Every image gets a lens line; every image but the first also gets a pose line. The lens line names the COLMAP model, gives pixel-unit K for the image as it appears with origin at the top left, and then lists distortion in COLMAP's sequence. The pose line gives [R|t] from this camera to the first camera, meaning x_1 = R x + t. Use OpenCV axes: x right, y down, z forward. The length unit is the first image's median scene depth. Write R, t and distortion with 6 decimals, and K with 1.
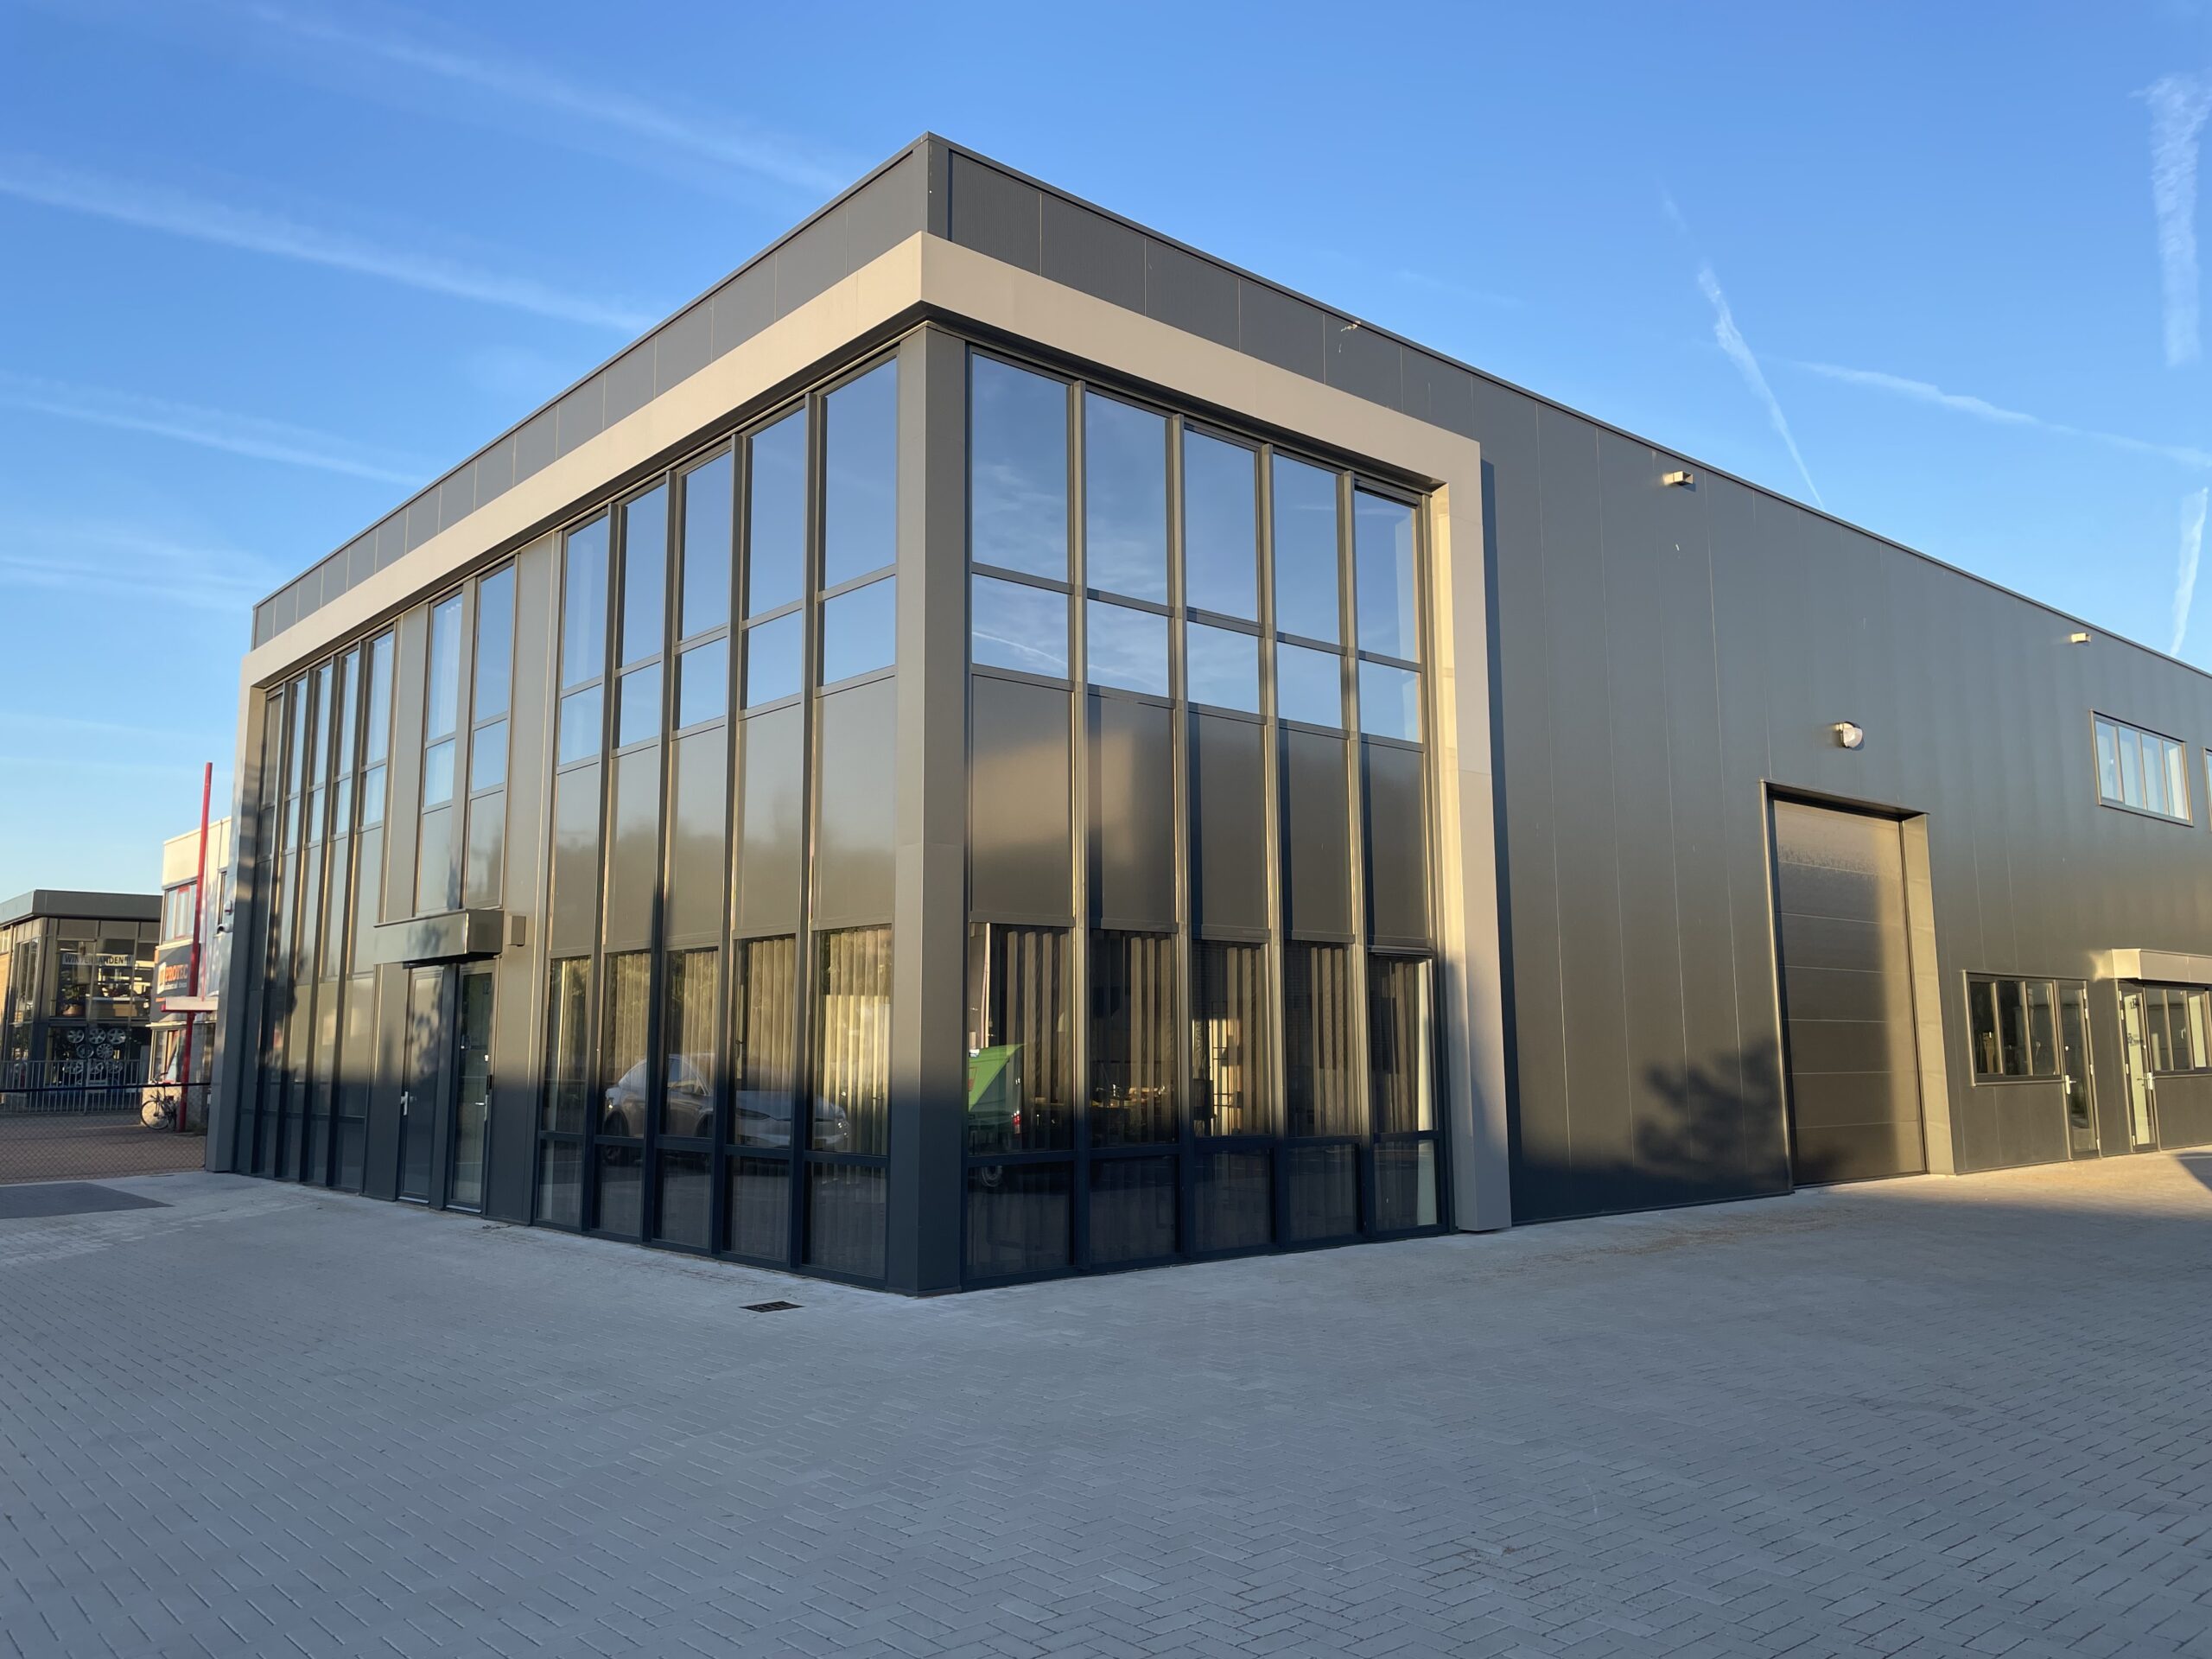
lens RADIAL K [[1671.6, 0, 1107.4], [0, 1671.6, 822.8], [0, 0, 1]] dist [0.042840, -0.017134]
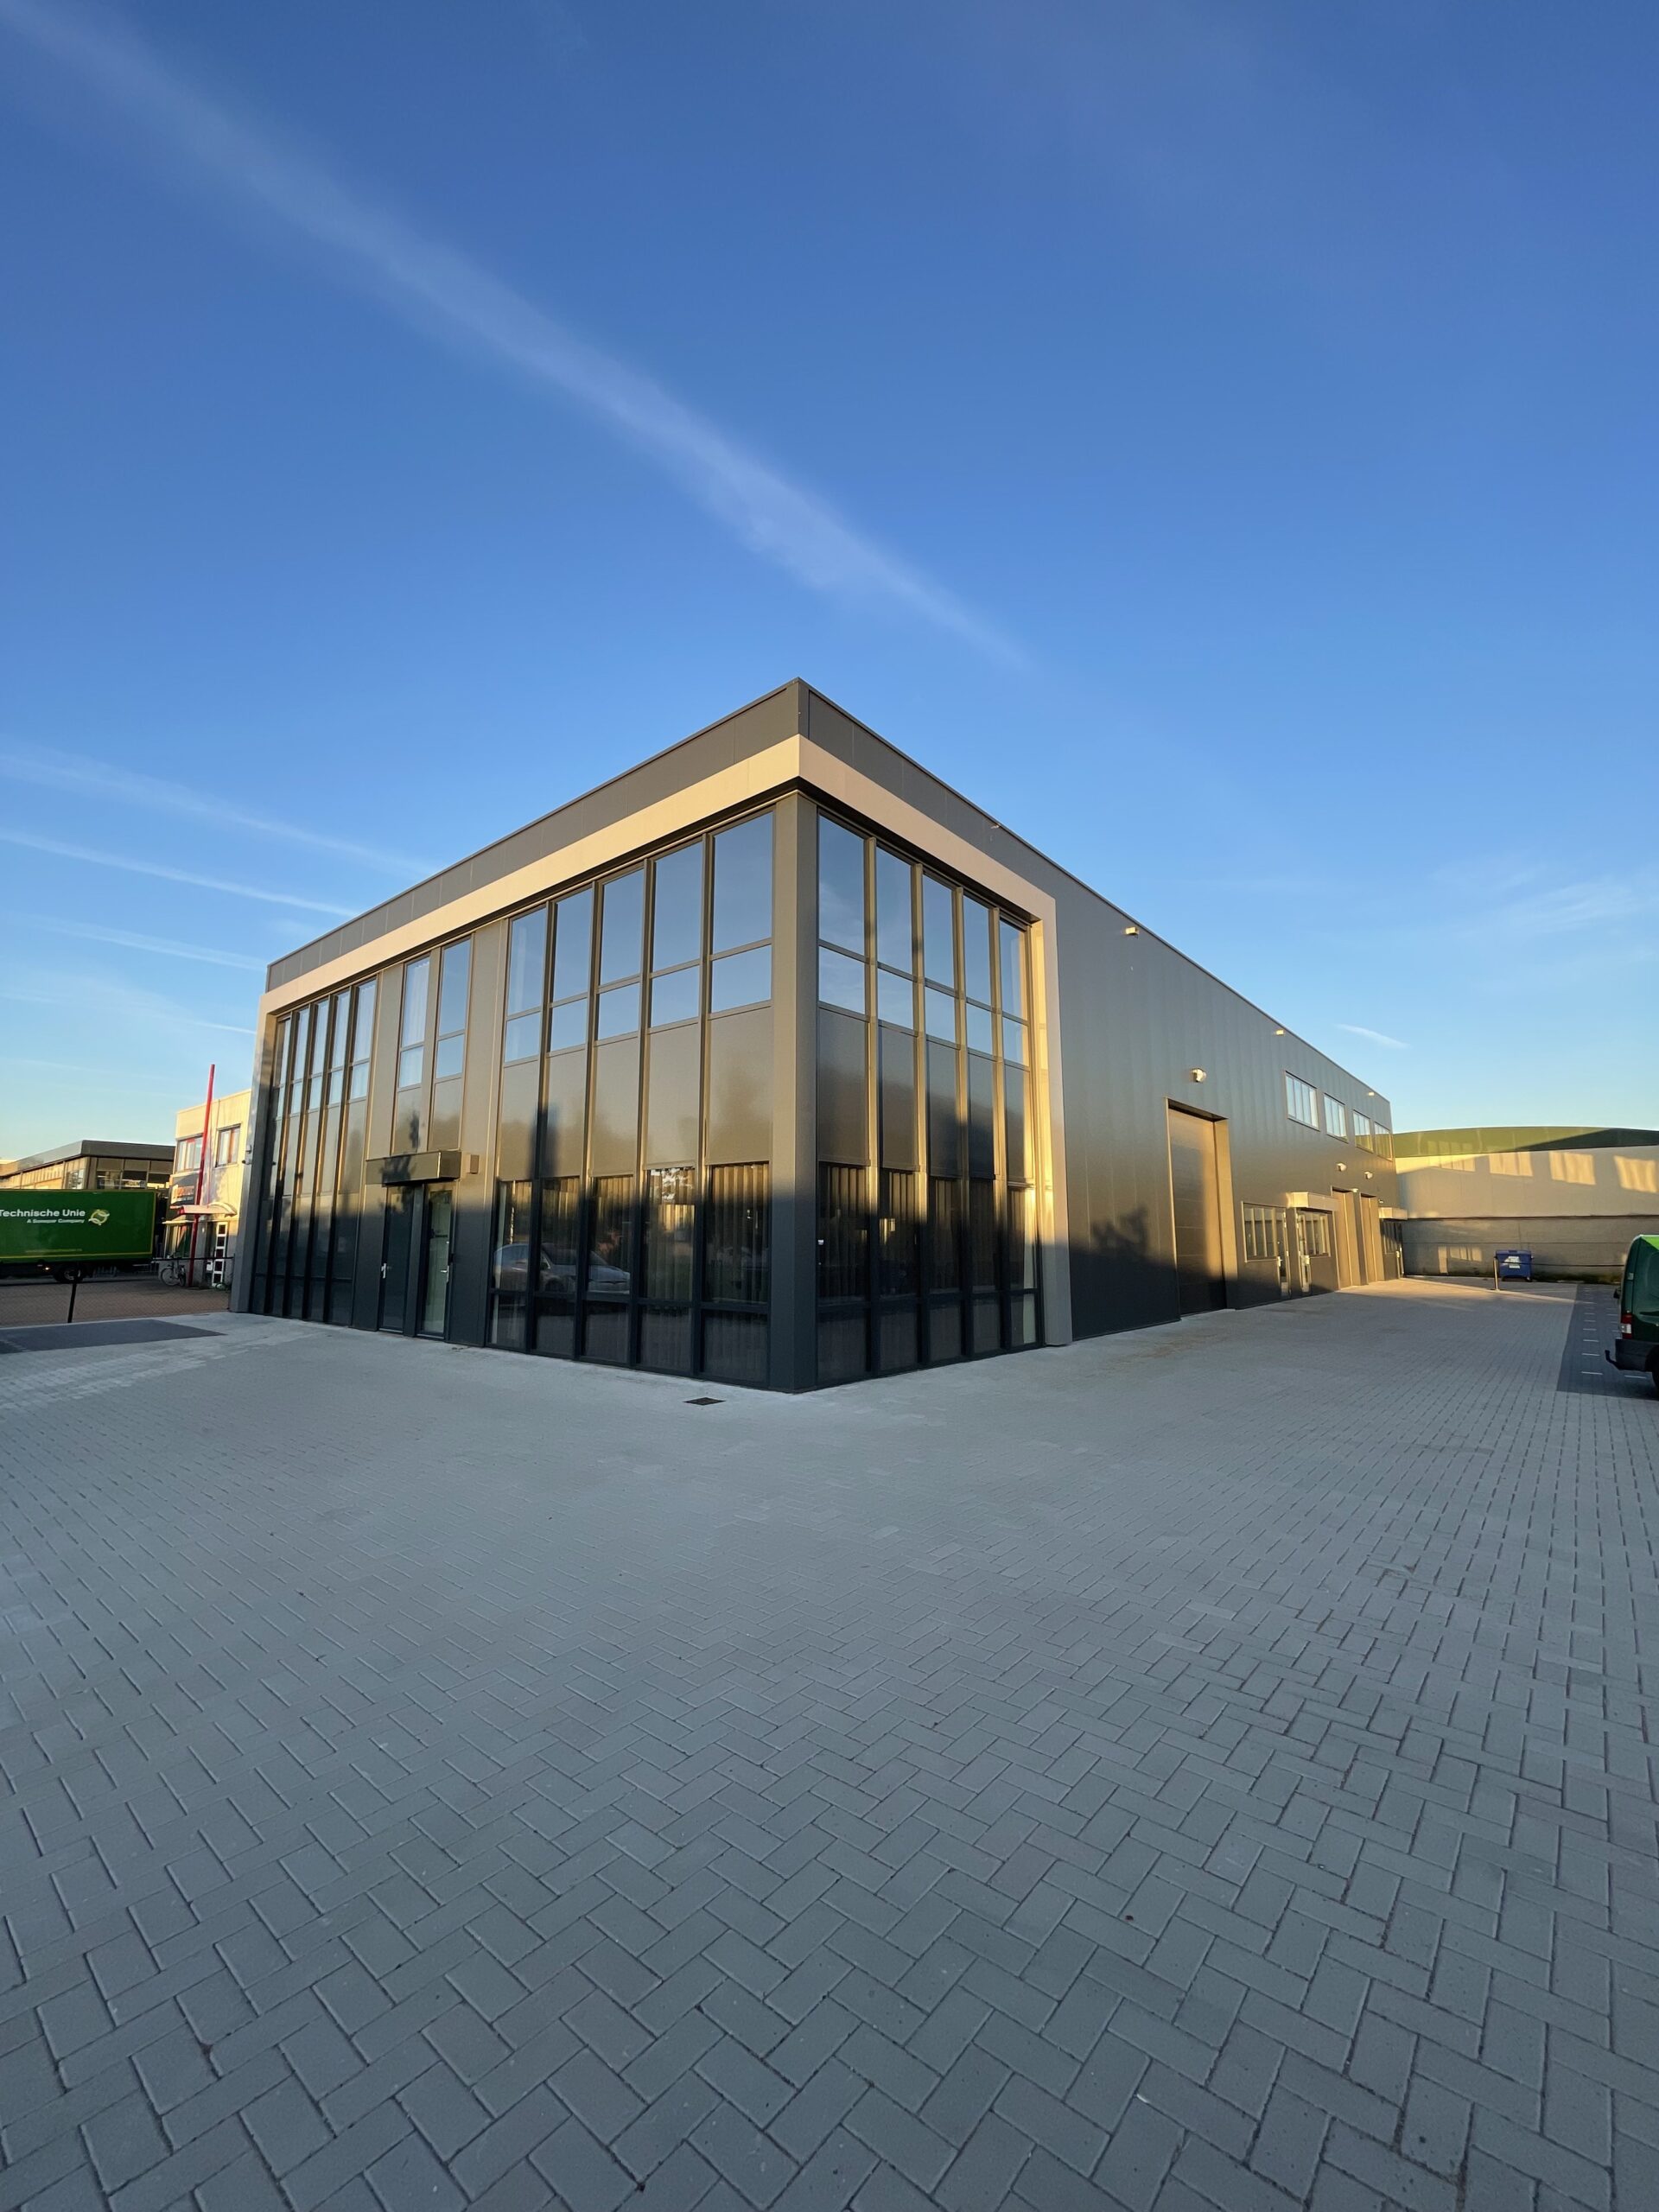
lens RADIAL K [[887.6, 0, 832.3], [0, 887.6, 1110.9], [0, 0, 1]] dist [0.001333, 0.000340]
pose [[0.988186, 0.028816, 0.150525, -0.147253], [-0.026728, 0.999517, -0.015878, 0.018852], [-0.150910, 0.011667, 0.988479, 0.111530]]
